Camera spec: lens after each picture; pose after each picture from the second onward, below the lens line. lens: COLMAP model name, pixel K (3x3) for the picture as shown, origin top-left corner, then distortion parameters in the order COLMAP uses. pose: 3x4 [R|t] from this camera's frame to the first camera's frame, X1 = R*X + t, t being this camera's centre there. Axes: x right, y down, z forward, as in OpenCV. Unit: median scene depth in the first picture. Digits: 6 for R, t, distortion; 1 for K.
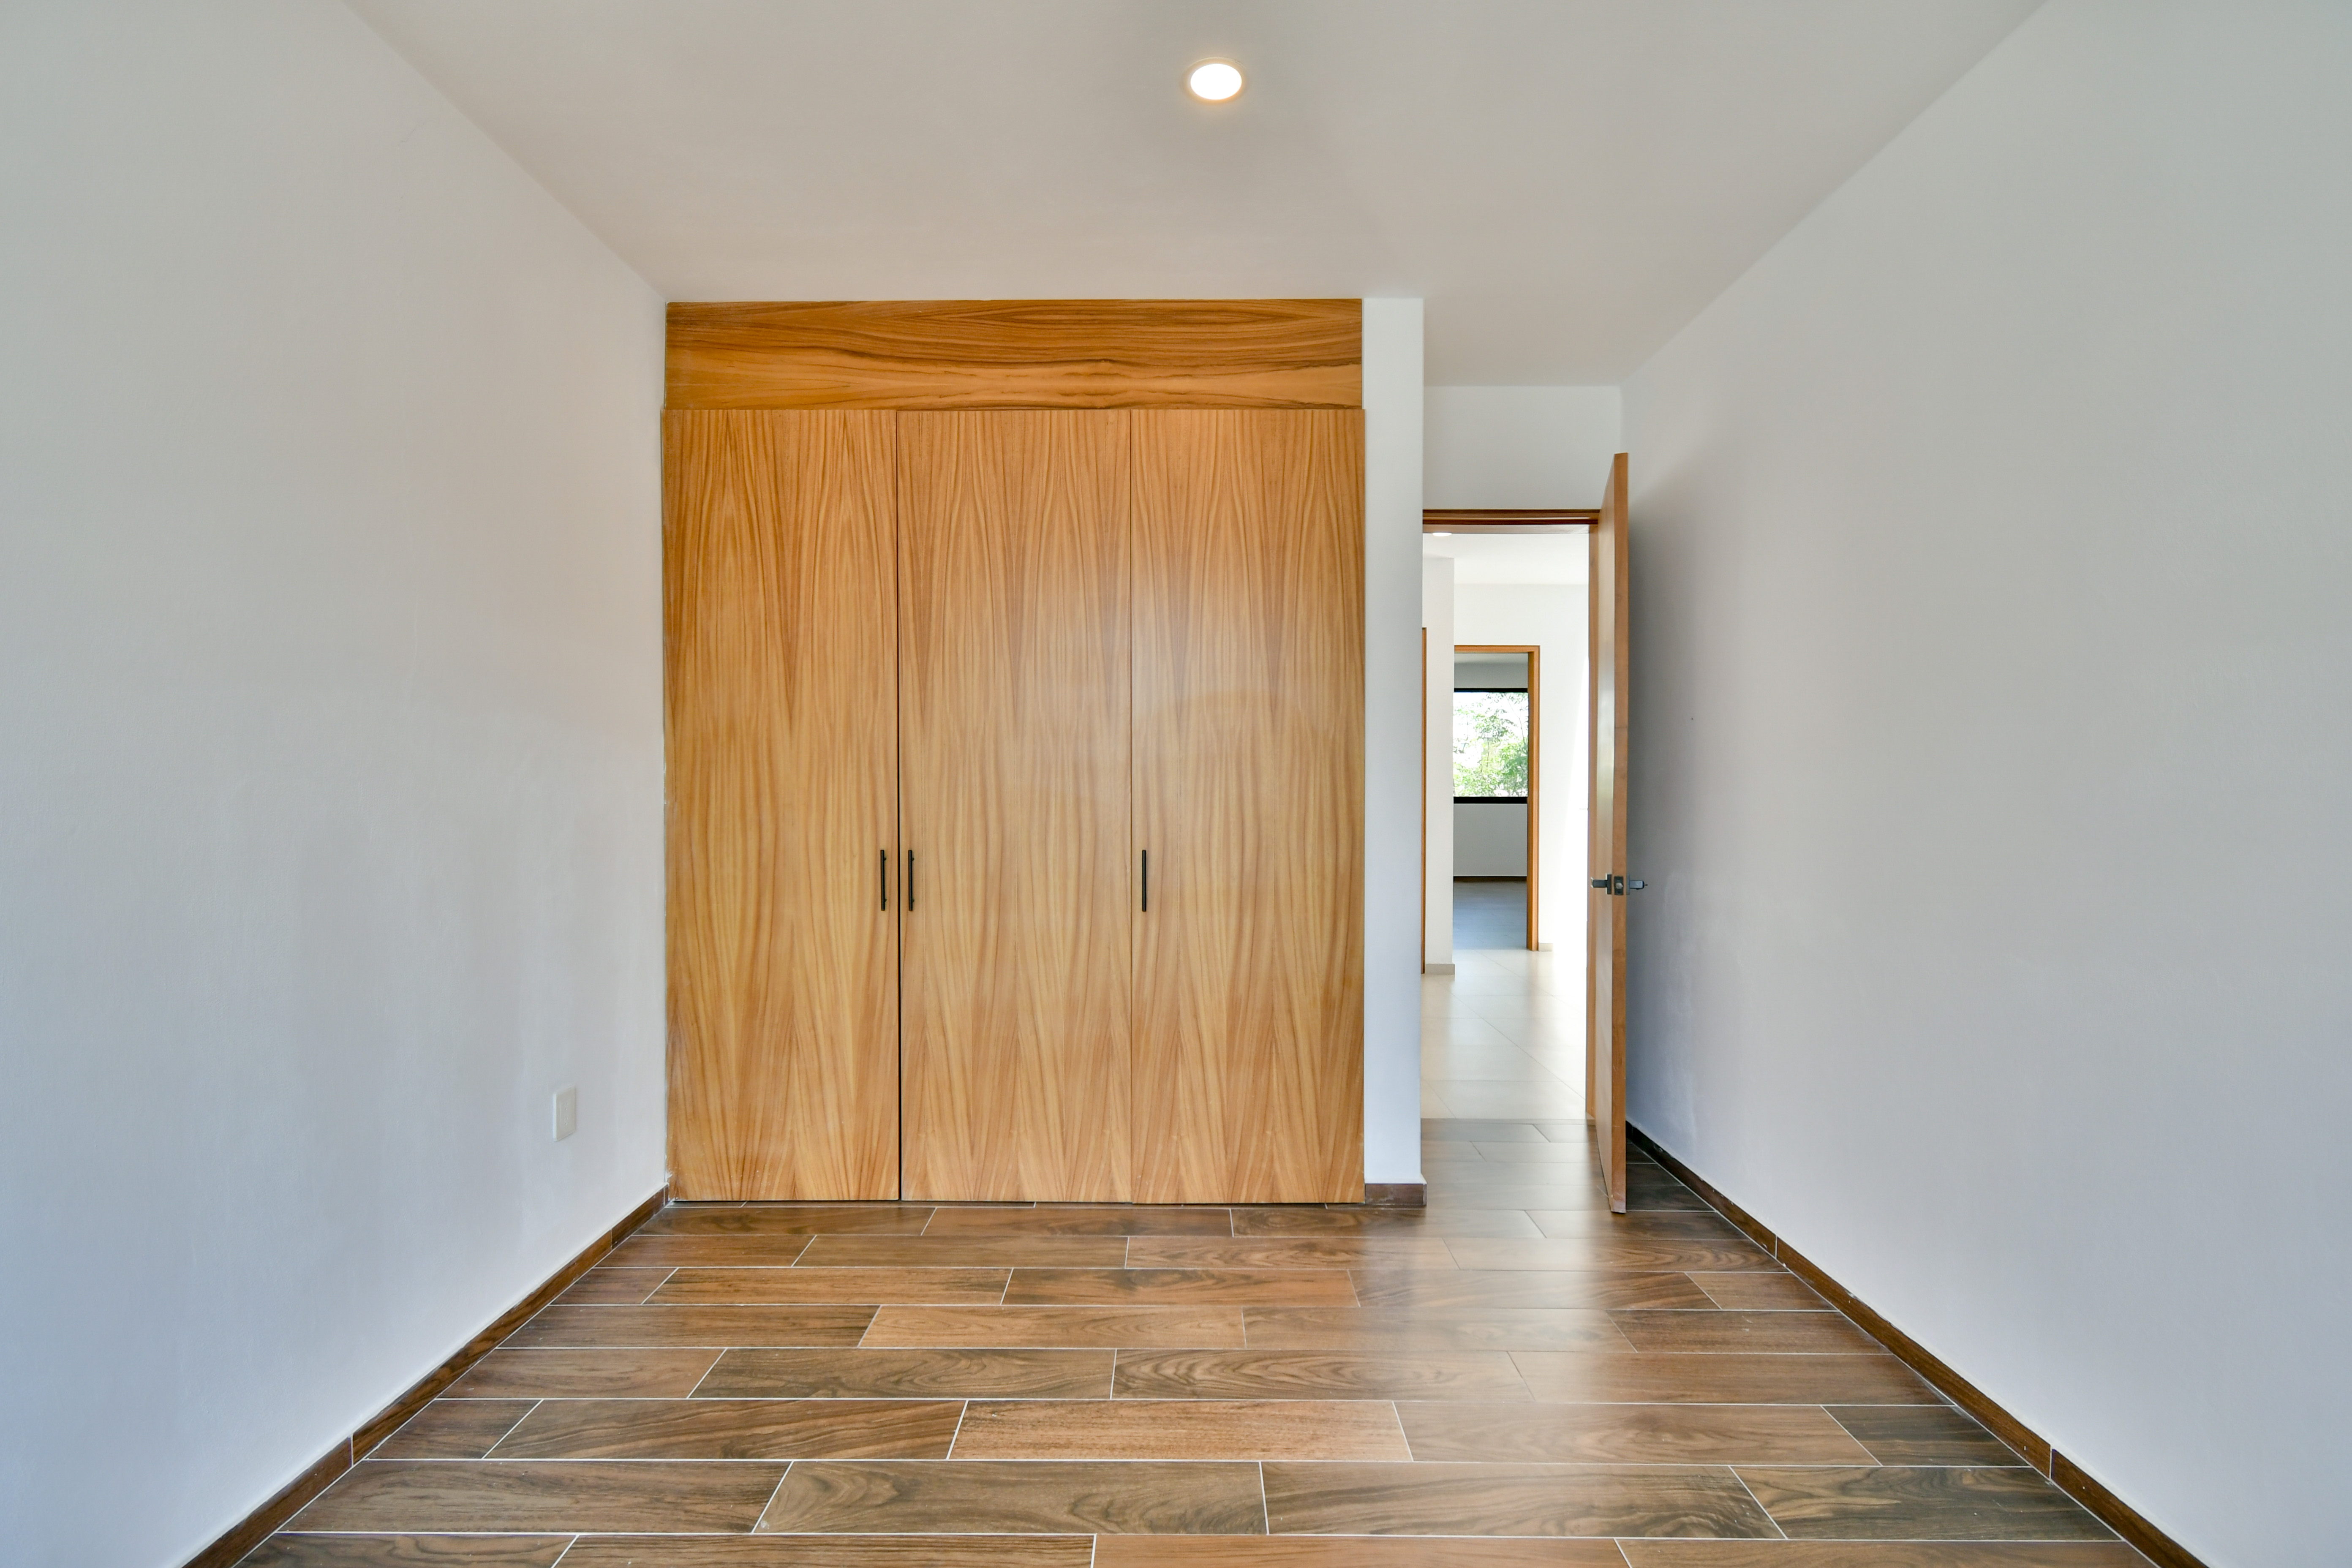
lens RADIAL K [[1030.6, 0, 1176.0], [0, 1030.6, 784.0], [0, 0, 1]] dist [0.002604, -0.000581]
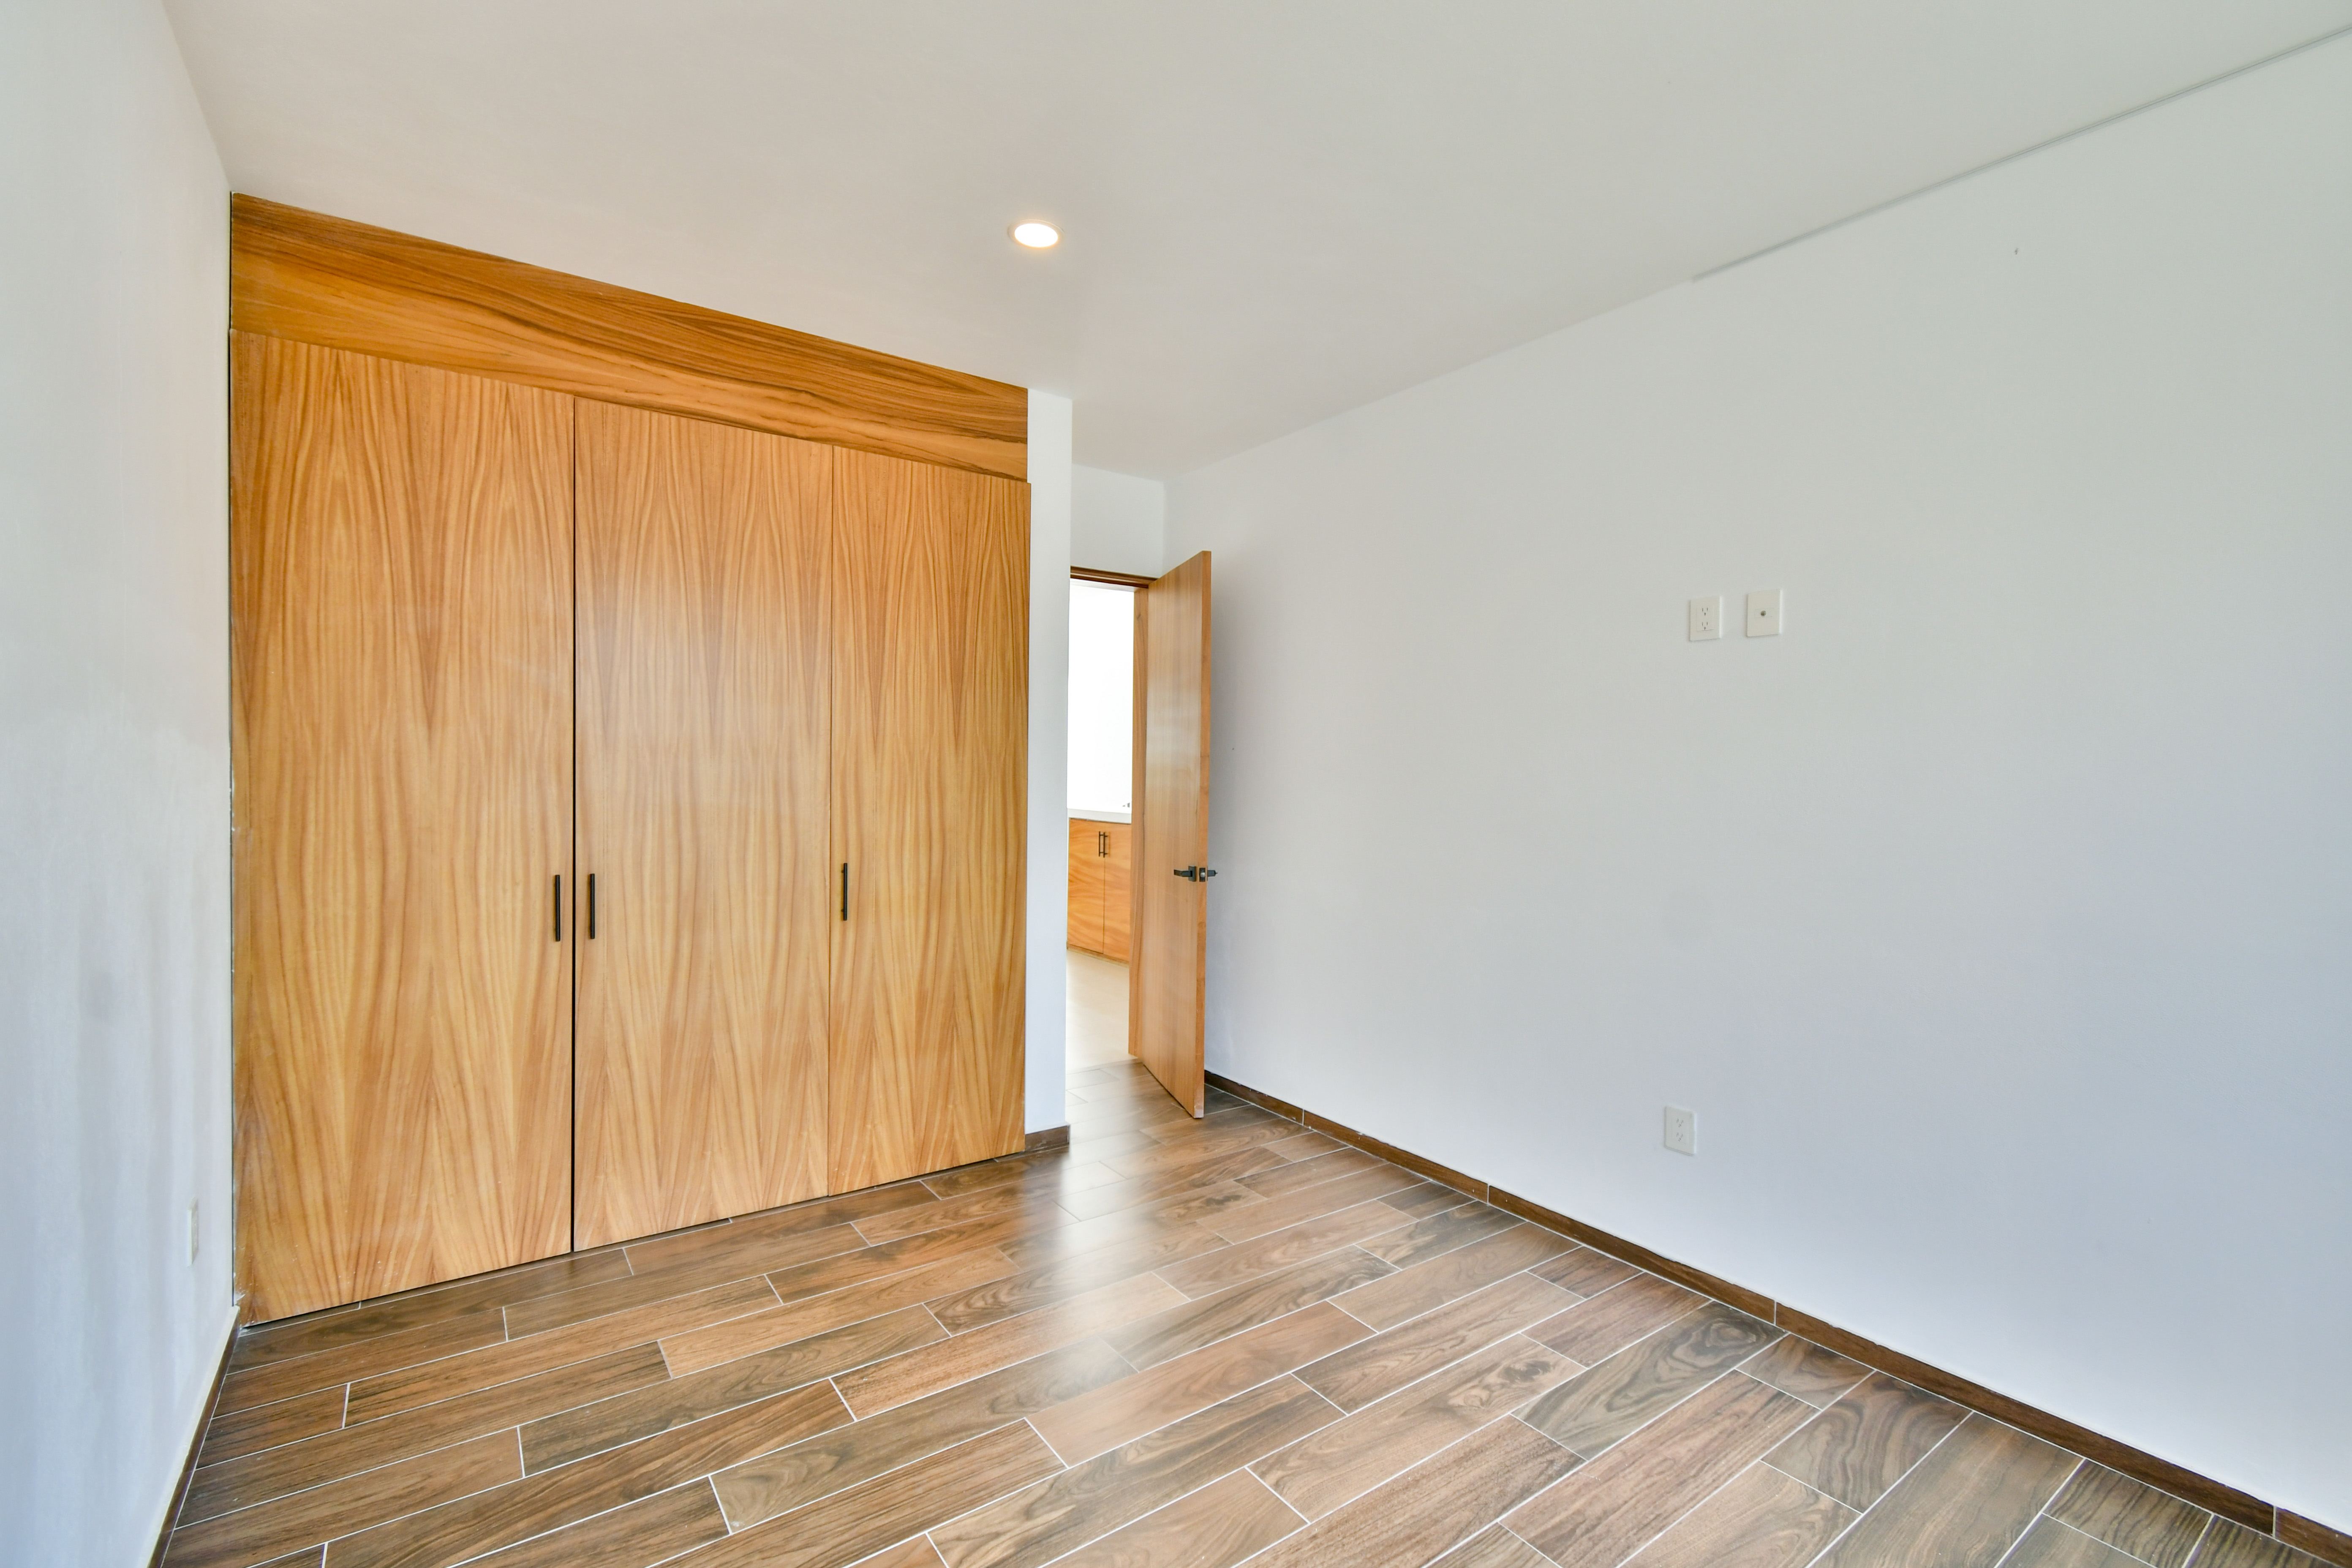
lens RADIAL K [[1030.6, 0, 1176.0], [0, 1030.6, 784.0], [0, 0, 1]] dist [0.002604, -0.000581]
pose [[0.810715, 0.001943, 0.585437, -0.374650], [-0.010352, 0.999886, 0.011018, -0.032927], [-0.585349, -0.014993, 0.810643, -0.063265]]
